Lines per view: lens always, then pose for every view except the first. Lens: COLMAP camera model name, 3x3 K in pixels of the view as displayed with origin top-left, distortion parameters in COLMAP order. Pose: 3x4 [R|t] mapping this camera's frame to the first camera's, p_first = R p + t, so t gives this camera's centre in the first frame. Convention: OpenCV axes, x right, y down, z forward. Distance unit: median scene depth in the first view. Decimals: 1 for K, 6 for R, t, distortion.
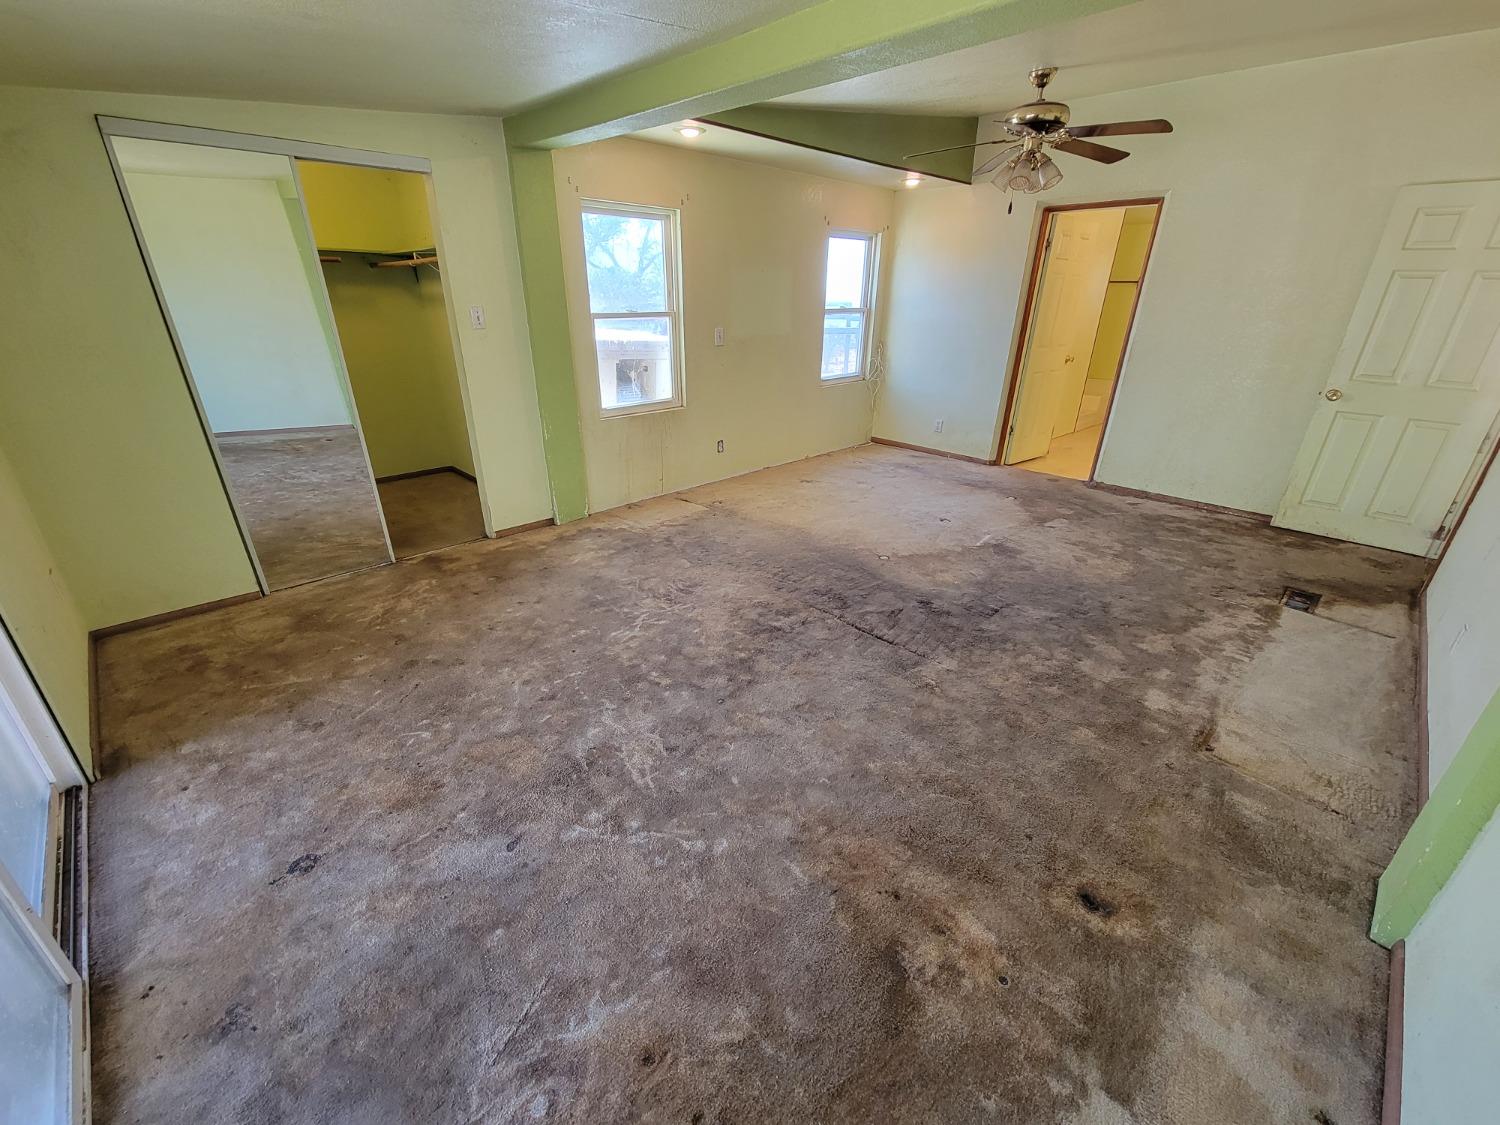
lens RADIAL K [[607.8, 0, 749.0], [0, 607.8, 570.1], [0, 0, 1]] dist [-0.002949, -0.000092]
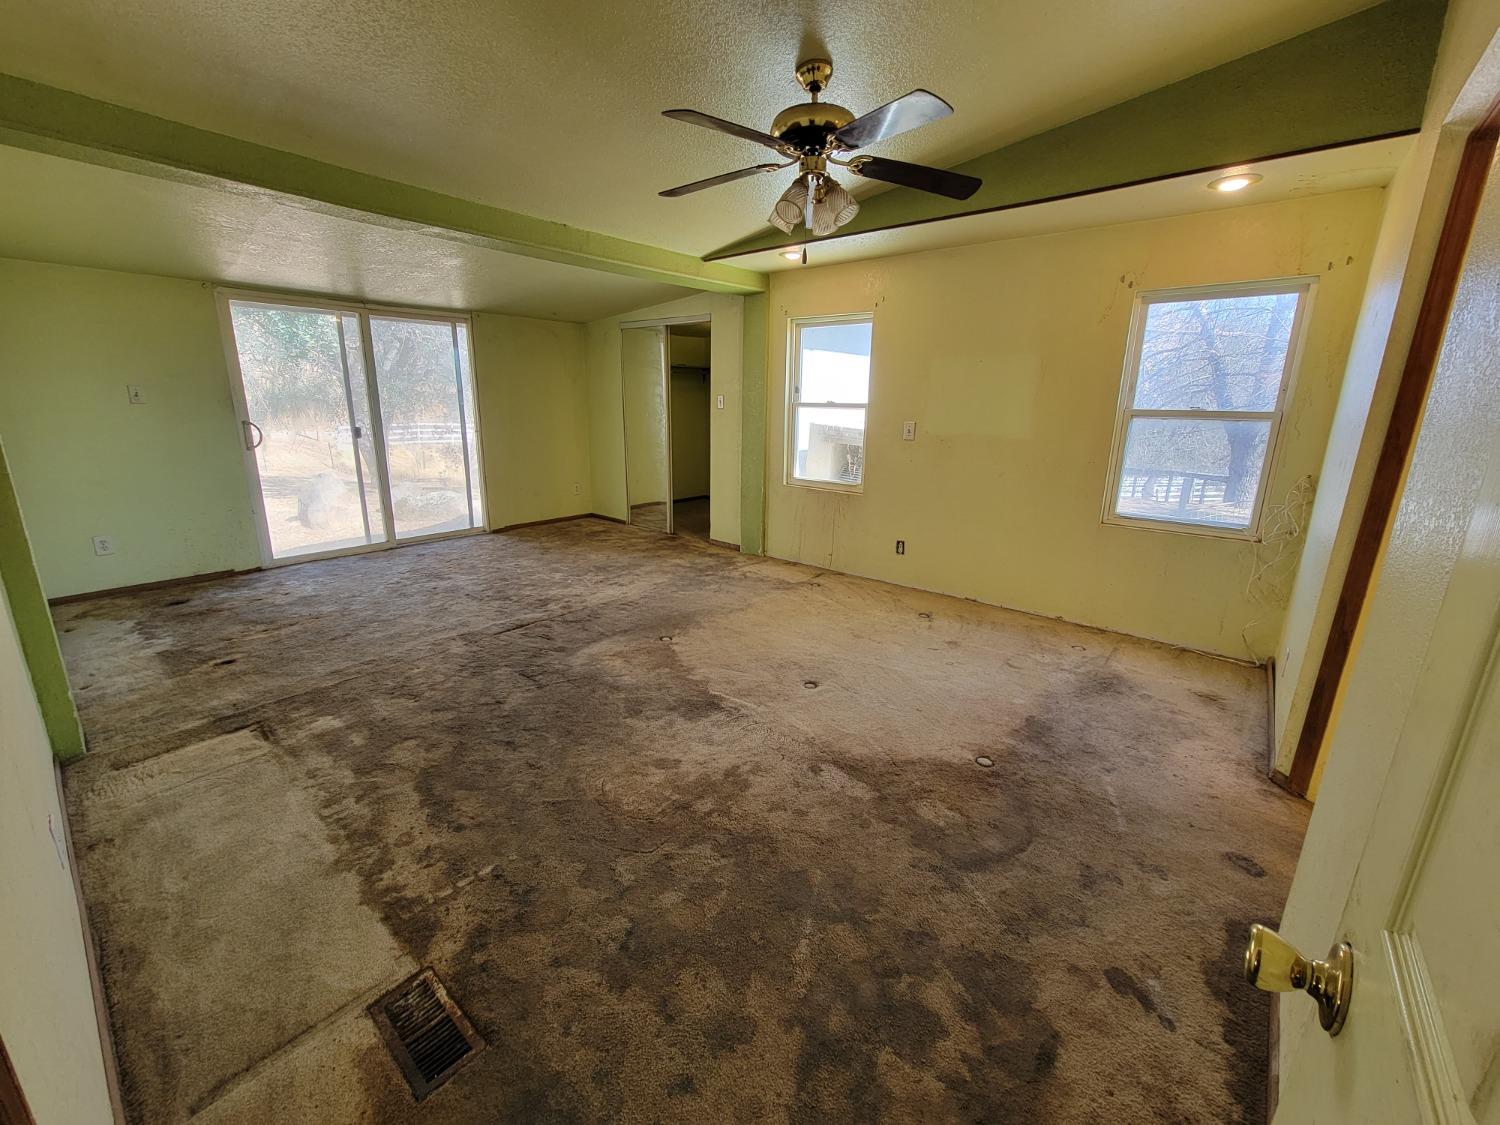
lens RADIAL K [[607.8, 0, 751.7], [0, 607.8, 550.8], [0, 0, 1]] dist [-0.002949, -0.000092]
pose [[0.102980, 0.232821, -0.967052, 1.282918], [-0.428916, 0.887582, 0.168013, -0.410099], [0.897455, 0.397482, 0.191264, 1.014153]]
